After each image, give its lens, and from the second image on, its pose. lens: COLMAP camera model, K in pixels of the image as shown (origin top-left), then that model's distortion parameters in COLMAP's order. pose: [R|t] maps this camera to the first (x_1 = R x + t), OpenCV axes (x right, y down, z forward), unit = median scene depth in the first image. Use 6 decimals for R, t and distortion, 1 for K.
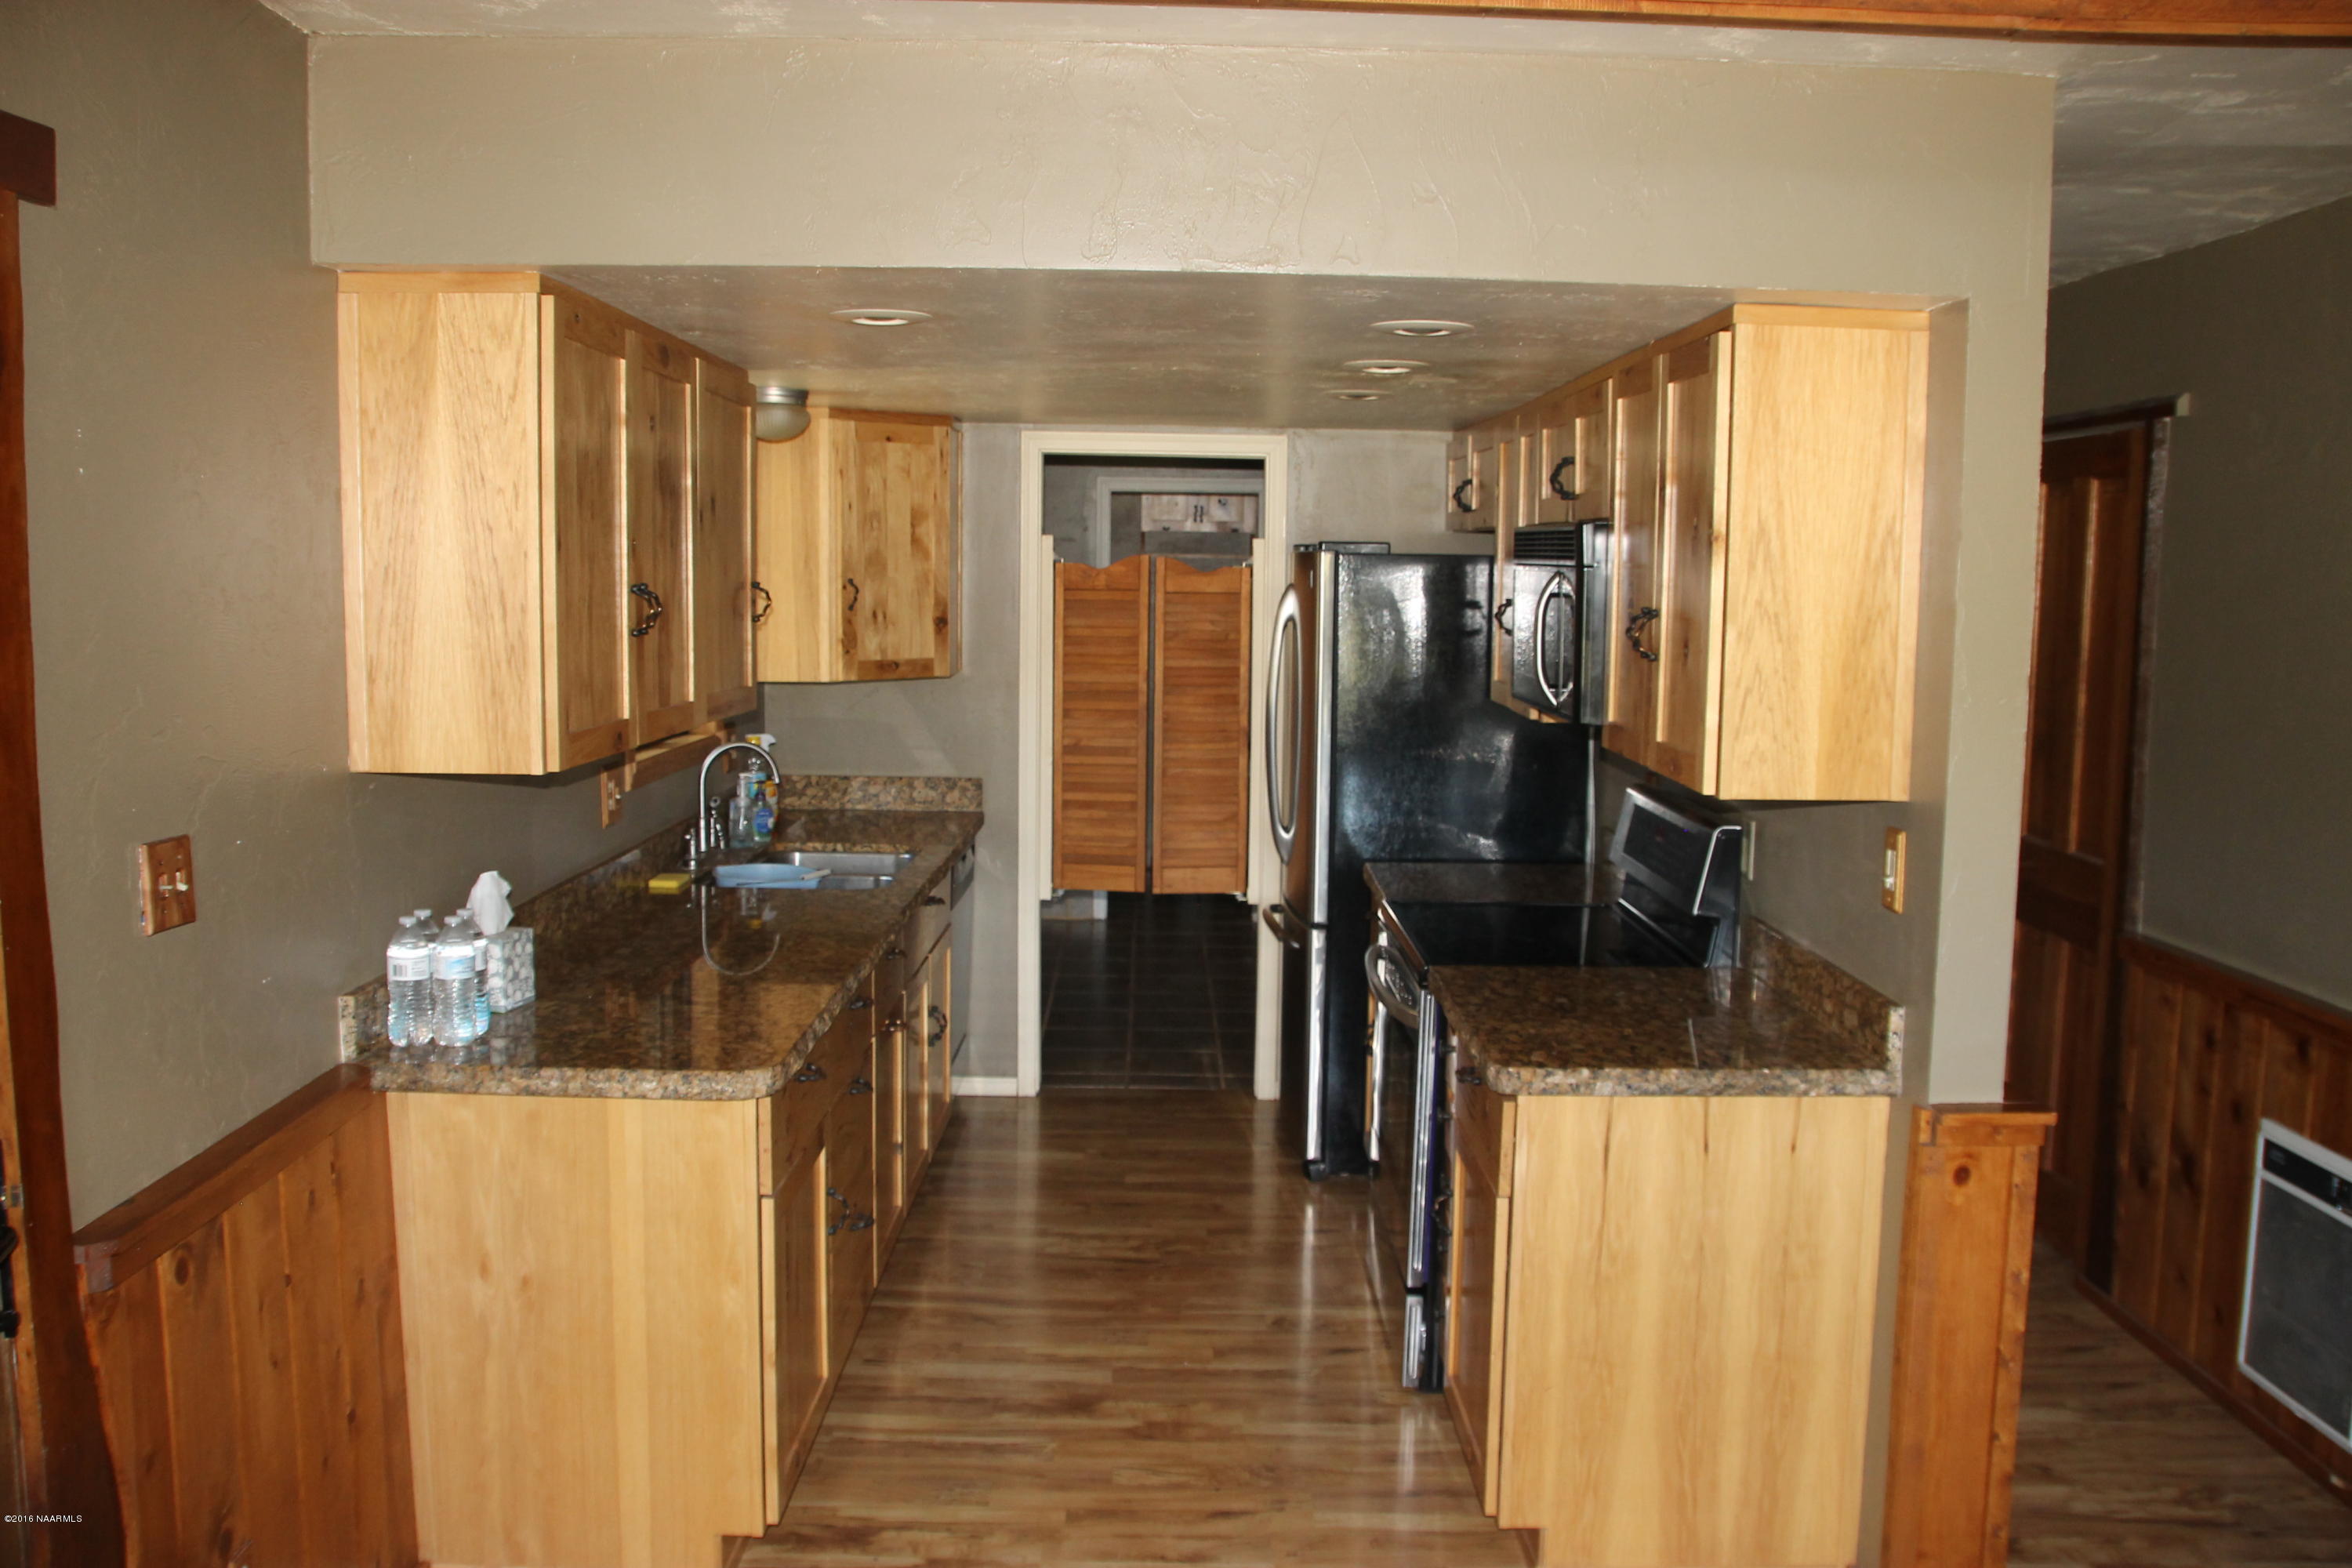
lens RADIAL K [[1977.5, 0, 1184.0], [0, 1977.5, 790.3], [0, 0, 1]] dist [-0.138290, 0.133058]
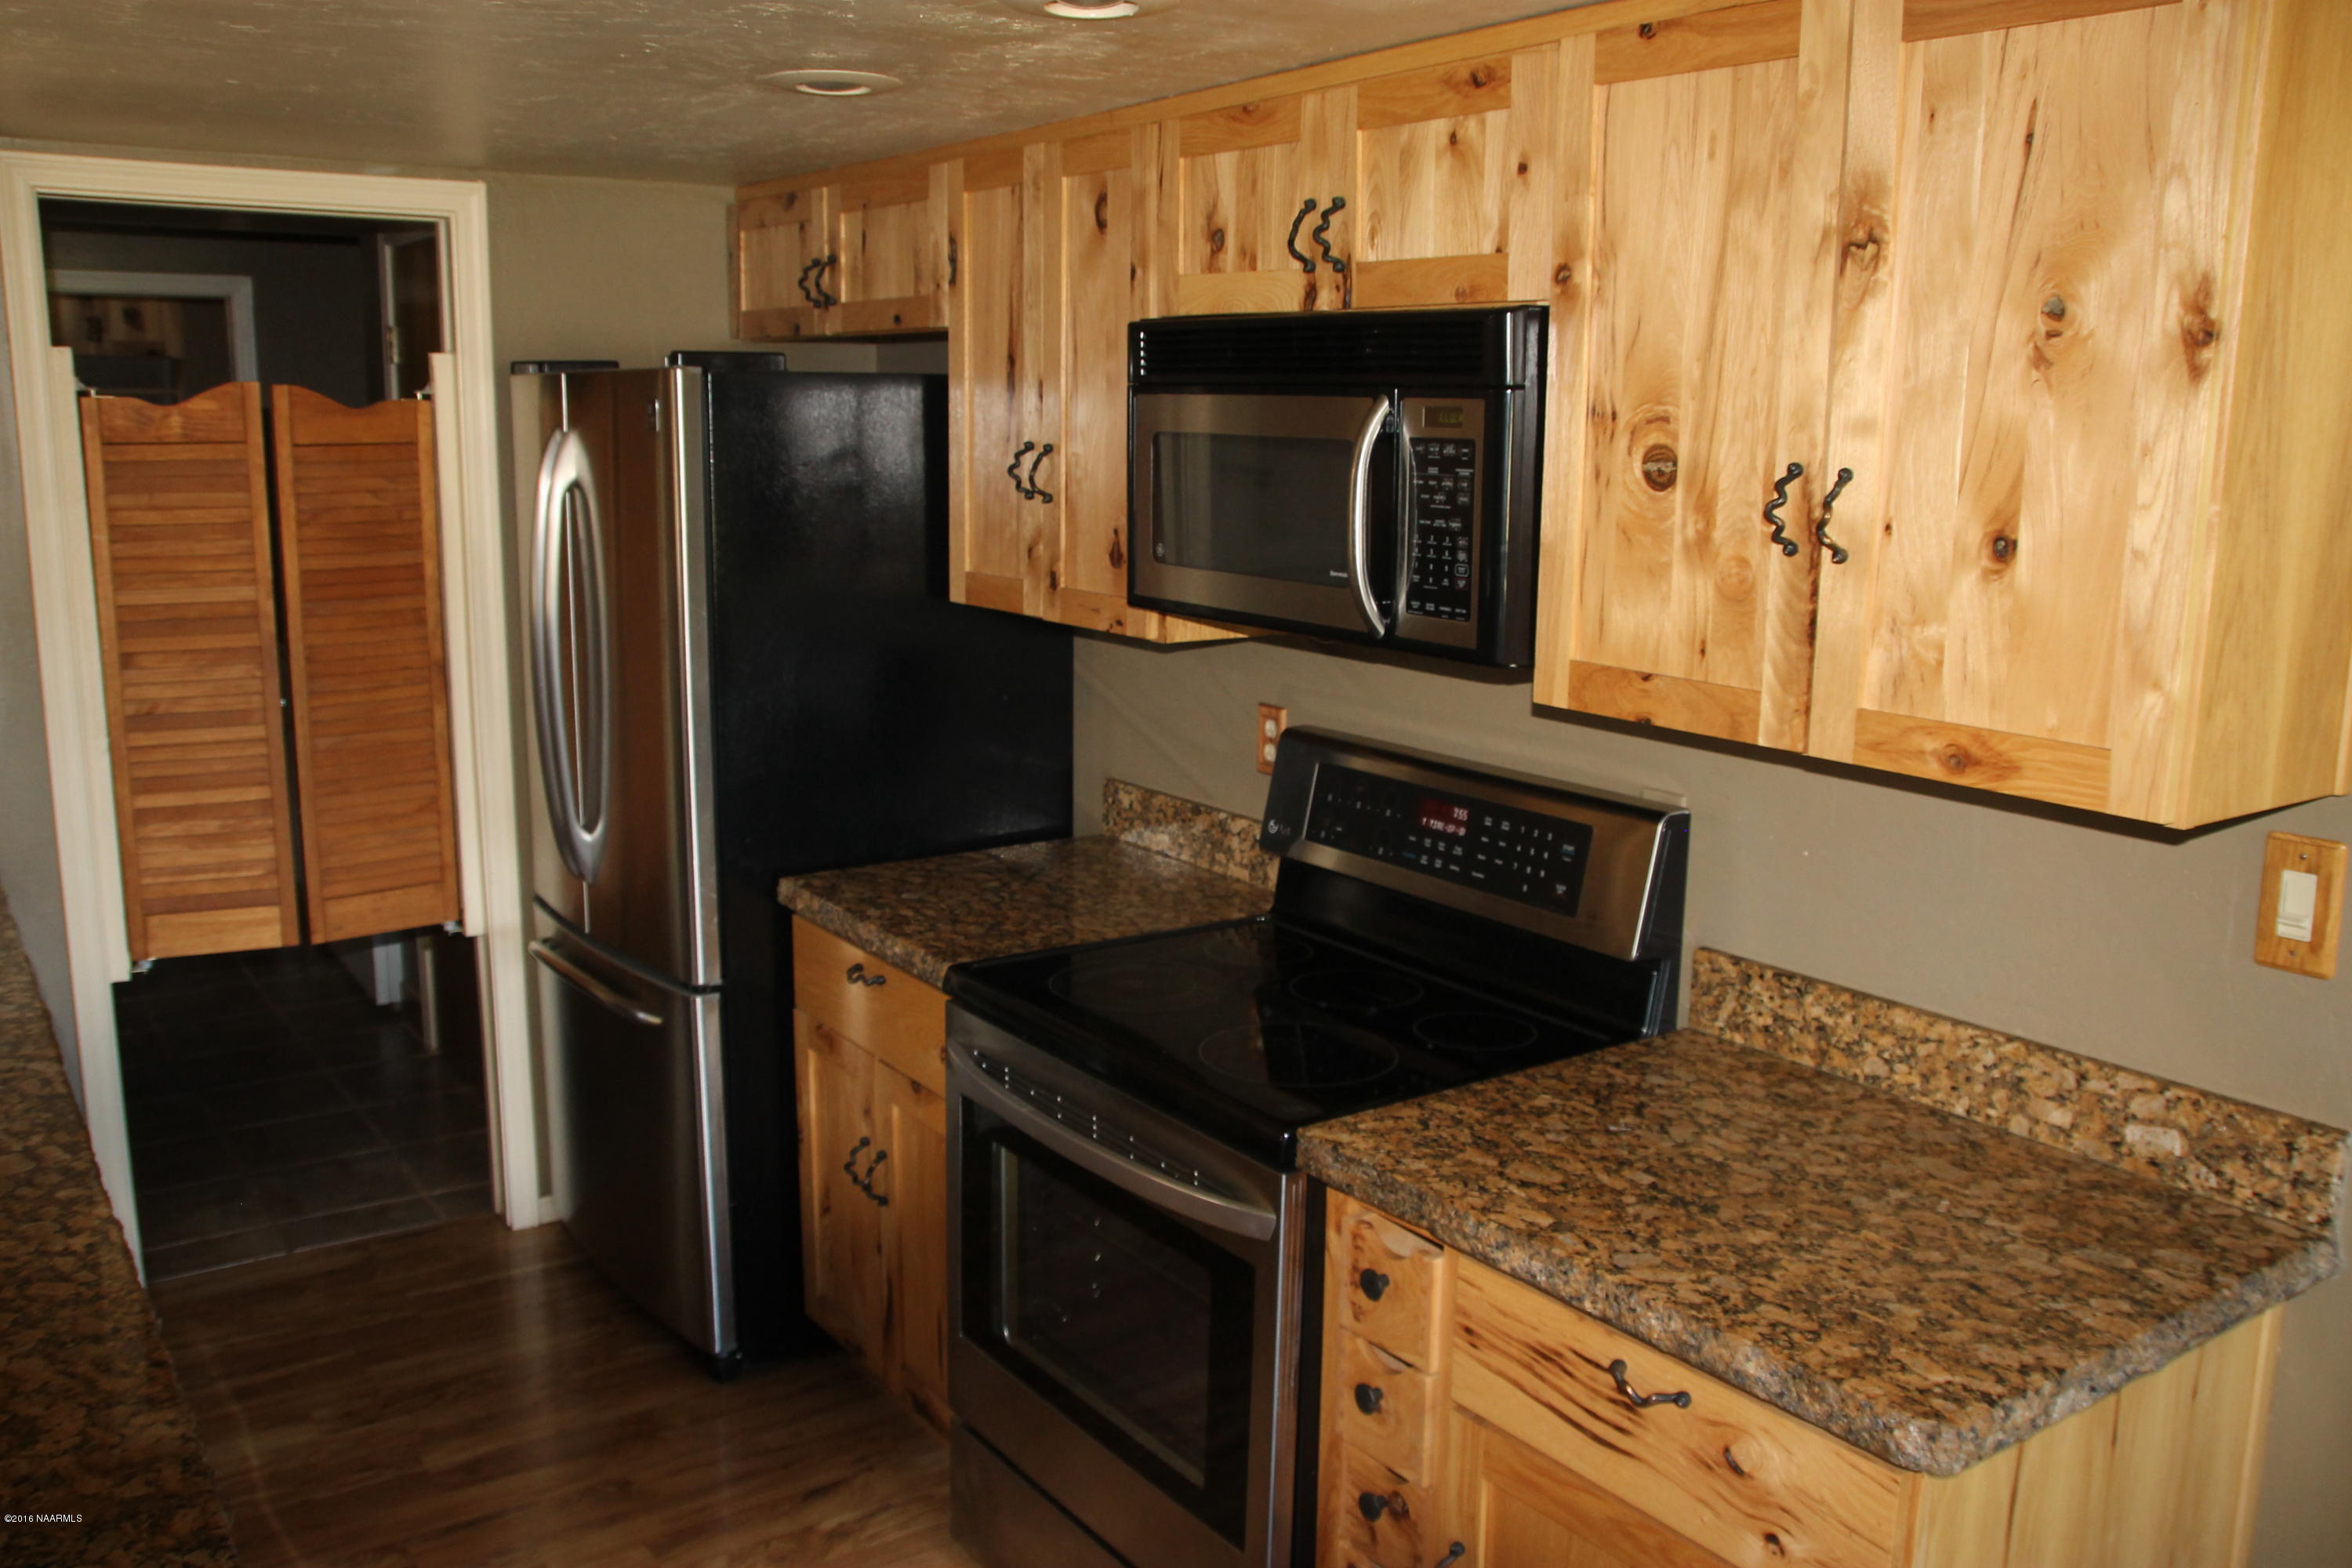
lens RADIAL K [[1977.5, 0, 1165.0], [0, 1977.5, 783.7], [0, 0, 1]] dist [-0.138290, 0.133058]
pose [[0.820958, -0.112569, 0.559782, -0.128820], [0.067541, 0.992636, 0.100560, -0.039280], [-0.566980, -0.044747, 0.822515, 0.366179]]
